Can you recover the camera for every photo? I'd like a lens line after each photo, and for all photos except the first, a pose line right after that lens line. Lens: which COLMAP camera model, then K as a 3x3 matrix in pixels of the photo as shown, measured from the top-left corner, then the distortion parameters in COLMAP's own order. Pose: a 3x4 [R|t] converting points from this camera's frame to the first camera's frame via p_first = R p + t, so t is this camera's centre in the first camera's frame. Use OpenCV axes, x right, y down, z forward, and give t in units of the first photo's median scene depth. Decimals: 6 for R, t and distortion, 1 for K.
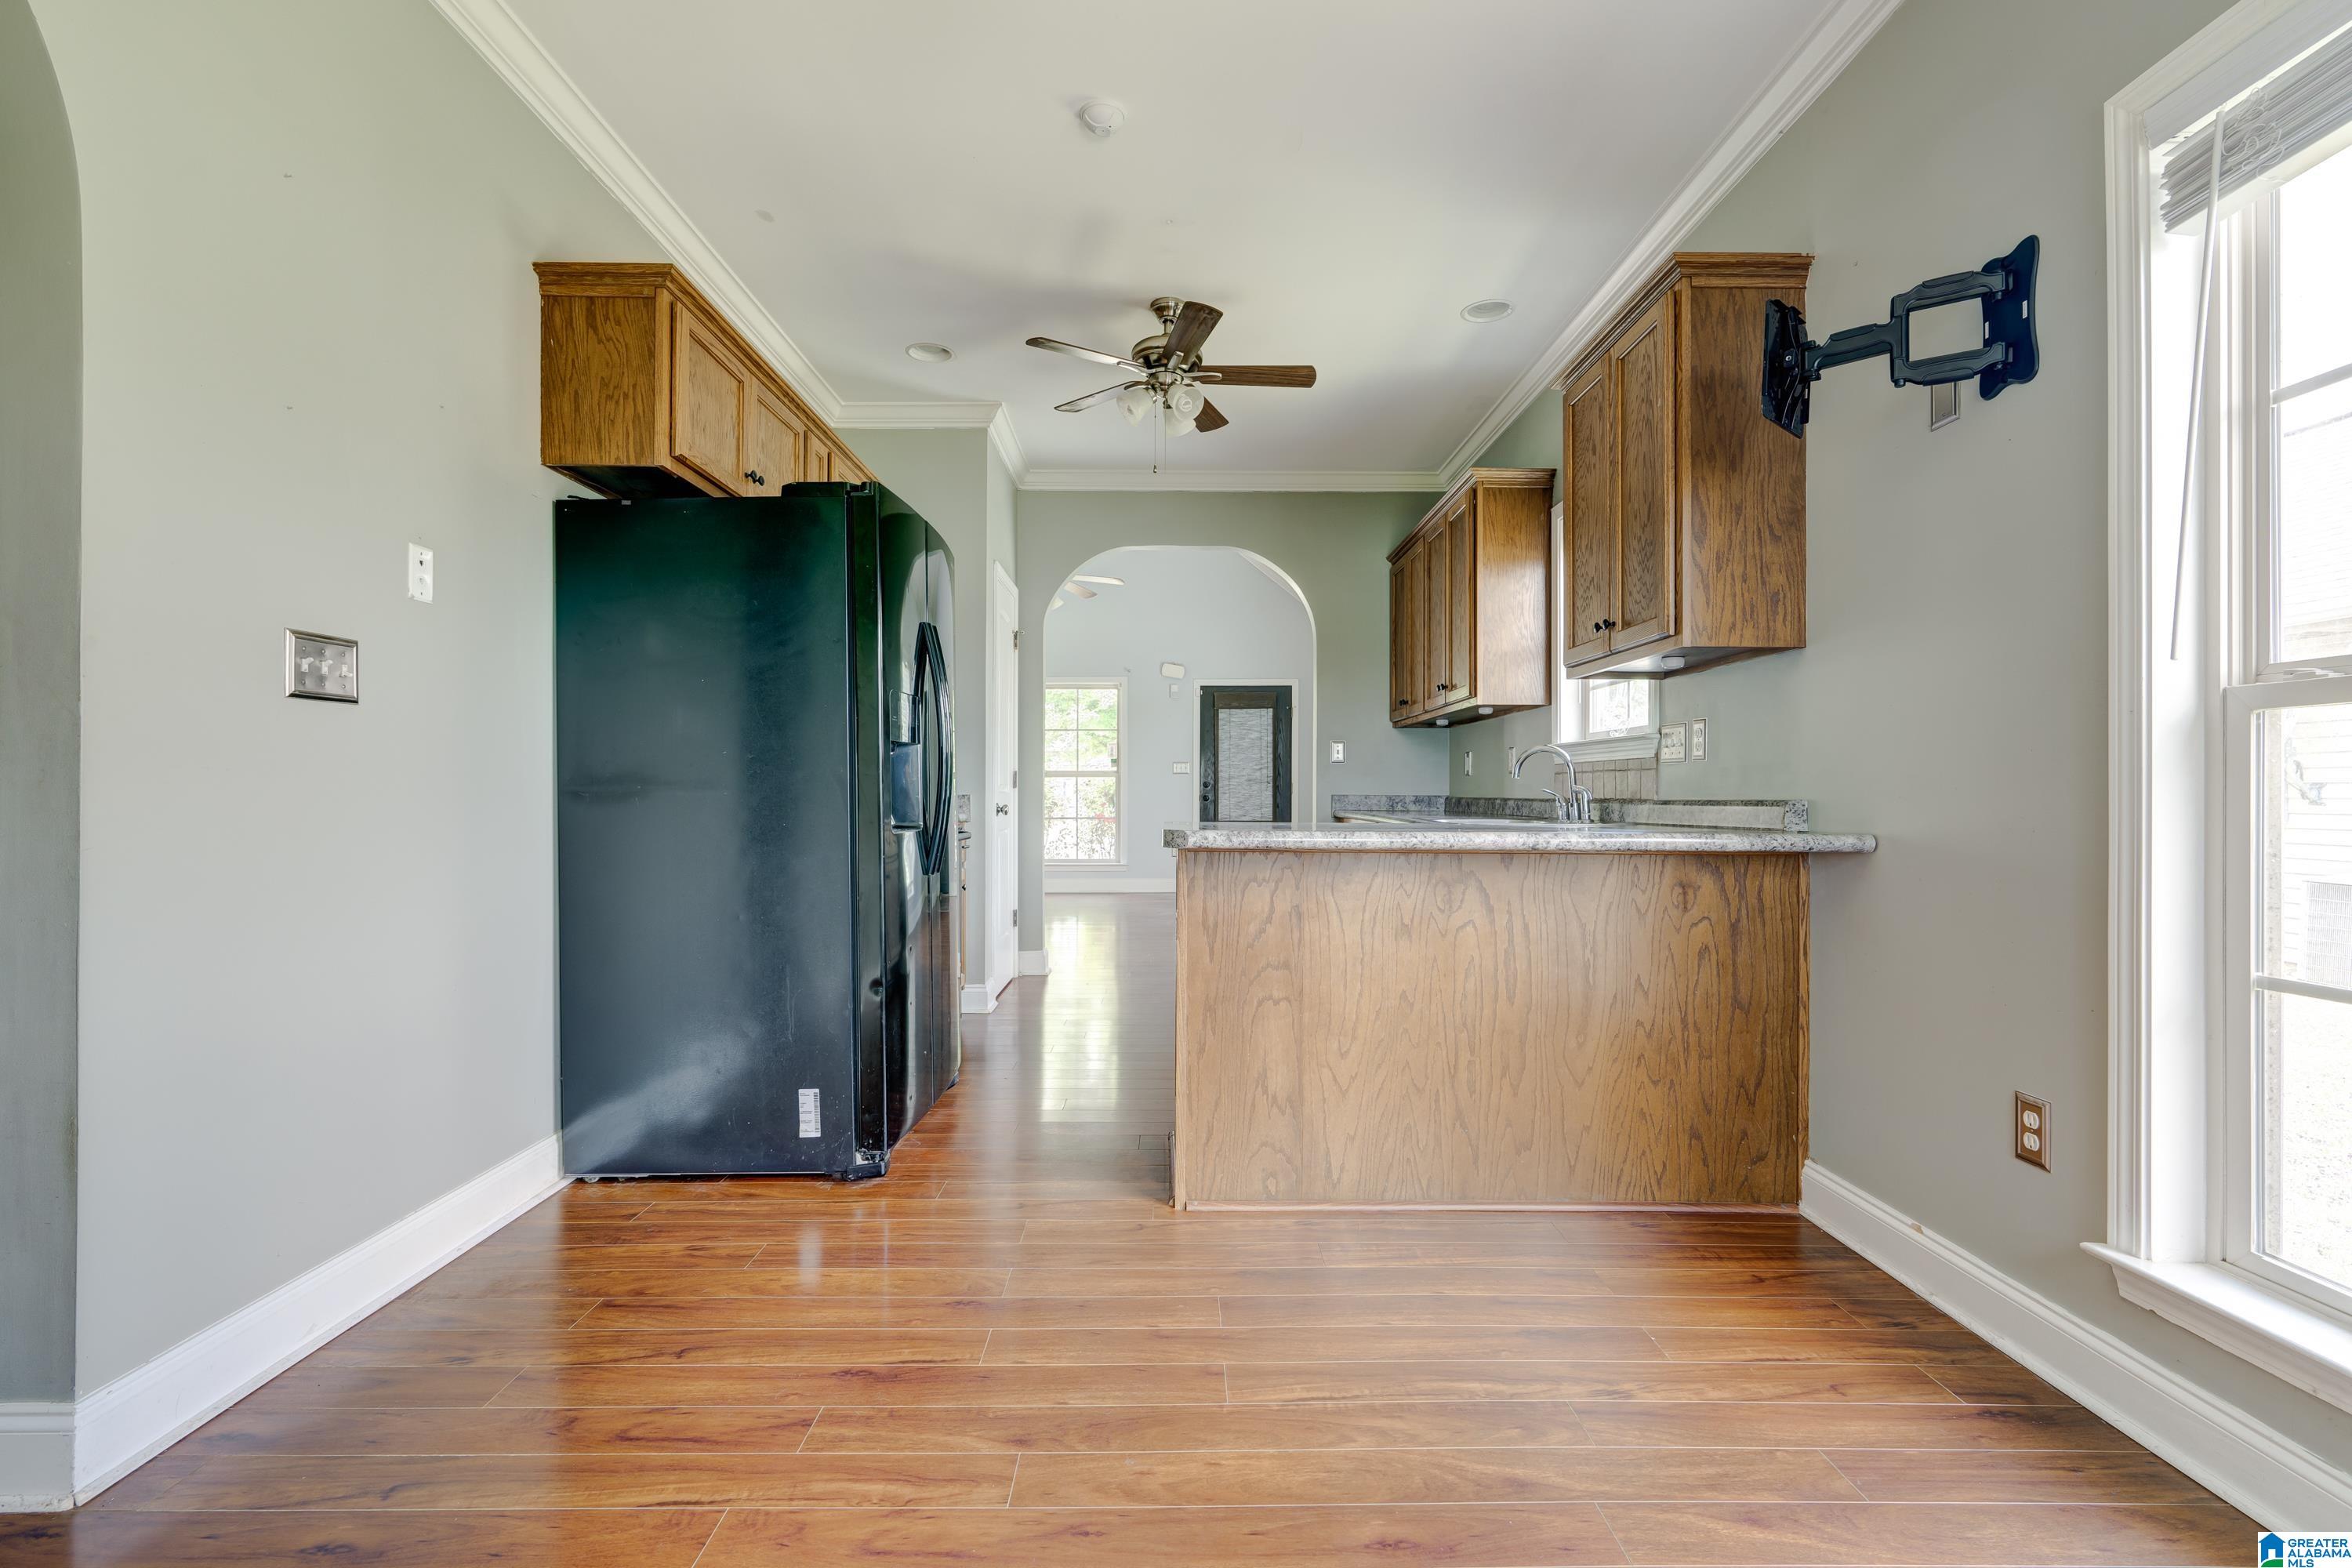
lens RADIAL K [[1075.1, 0, 1118.6], [0, 1075.1, 787.1], [0, 0, 1]] dist [-0.010547, 0.004141]
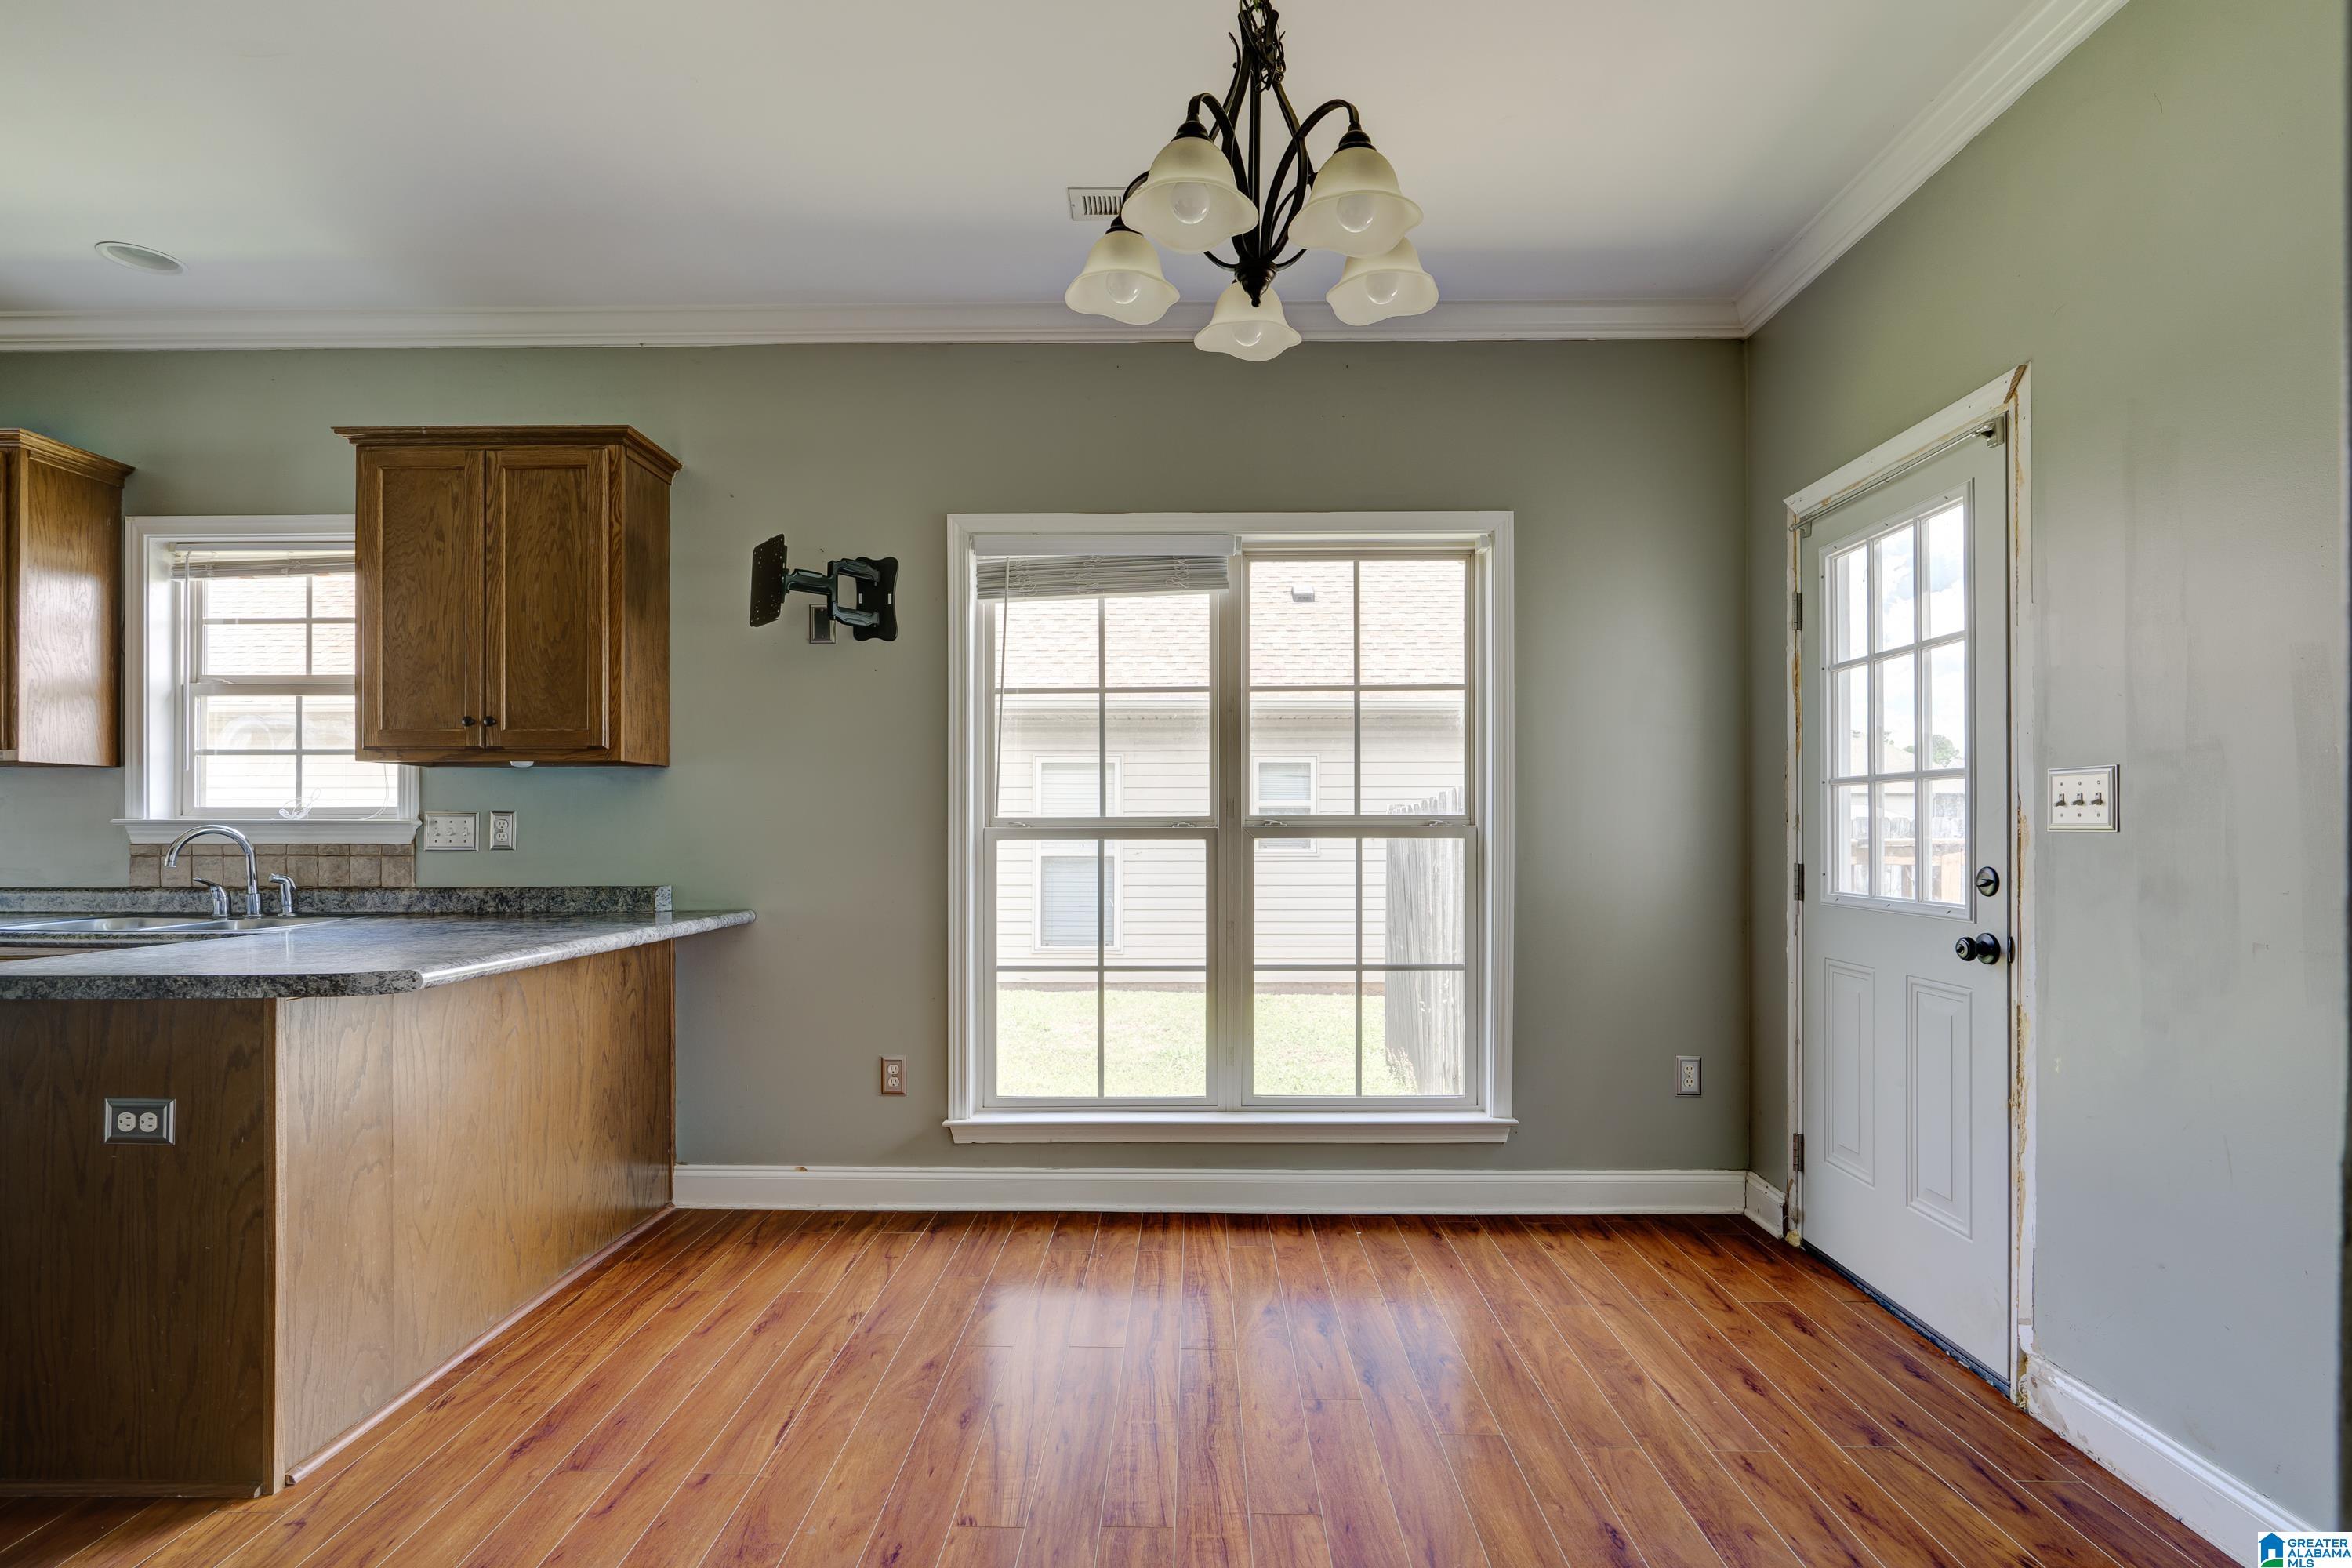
lens RADIAL K [[1154.3, 0, 1194.5], [0, 1154.3, 828.2], [0, 0, 1]] dist [-0.005784, -0.000381]
pose [[-0.012017, -0.004690, 0.999917, -0.876387], [-0.003752, 0.999982, 0.004645, -0.077764], [-0.999921, -0.003696, -0.012034, 0.460350]]
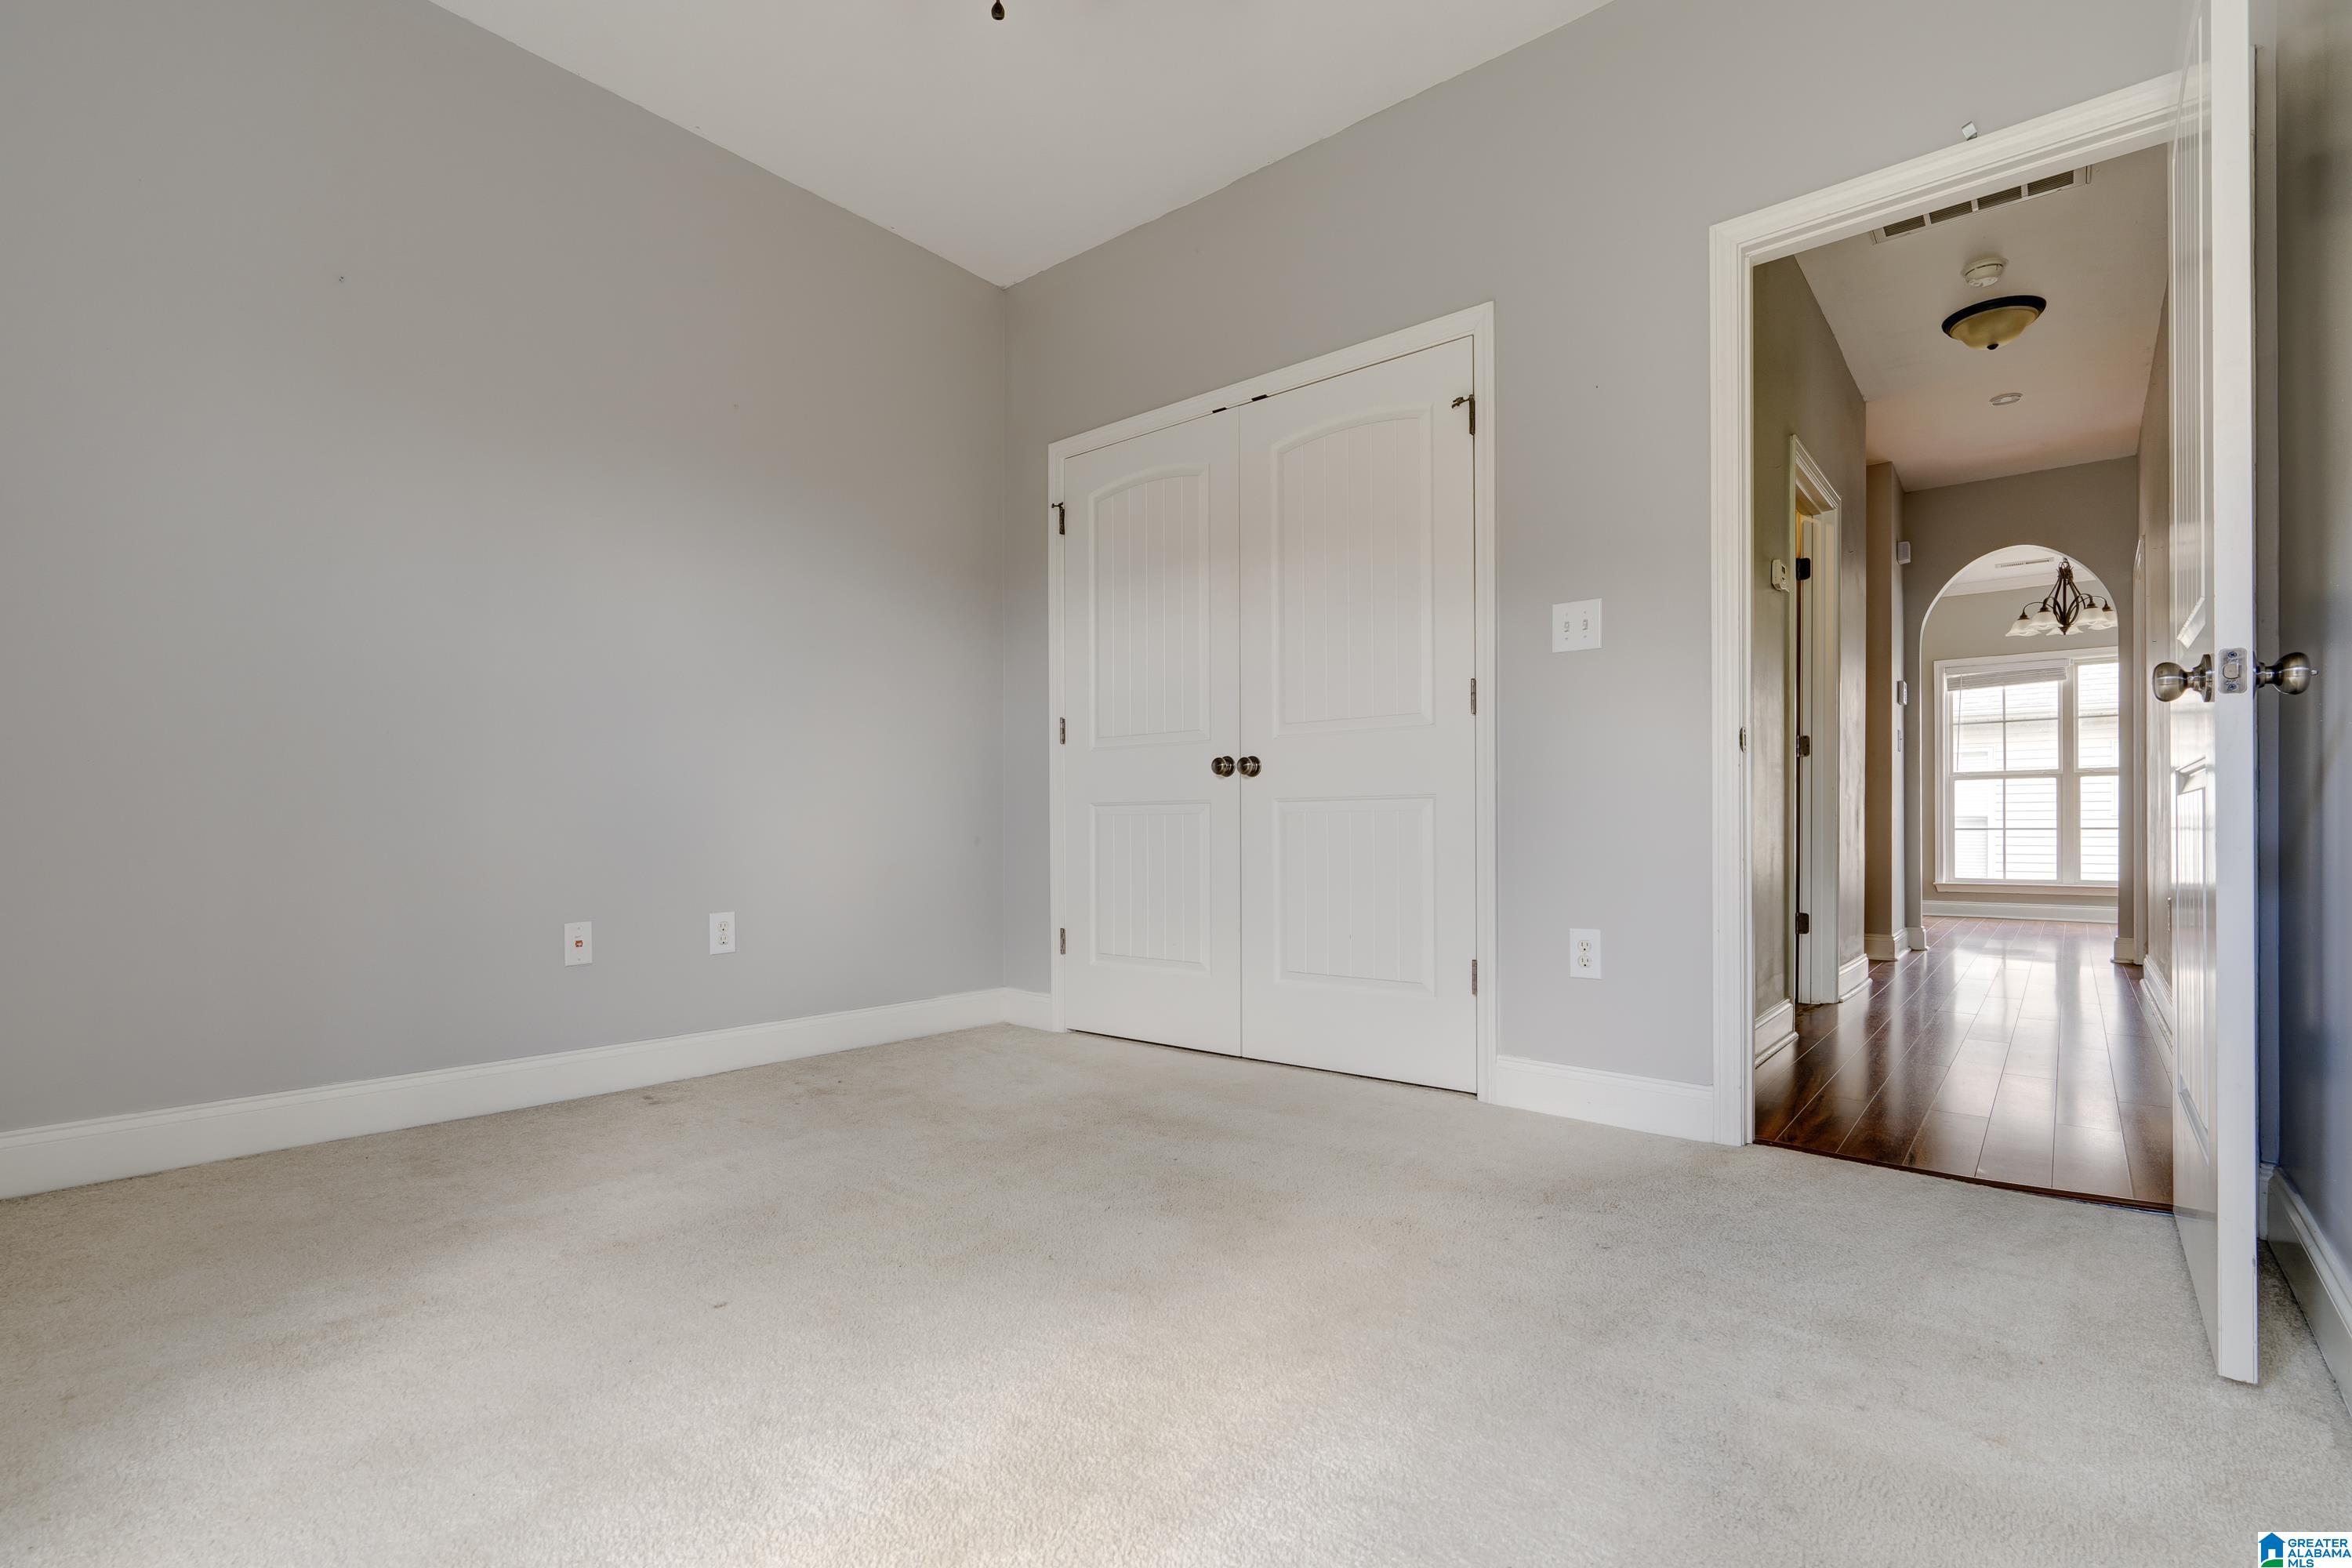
lens RADIAL K [[1075.1, 0, 1173.4], [0, 1075.1, 794.9], [0, 0, 1]] dist [-0.010547, 0.004141]
pose [[0.620325, -0.003123, 0.784339, -4.311426], [0.004209, 0.999991, 0.000652, -0.008184], [-0.784334, 0.002896, 0.620332, 0.529210]]
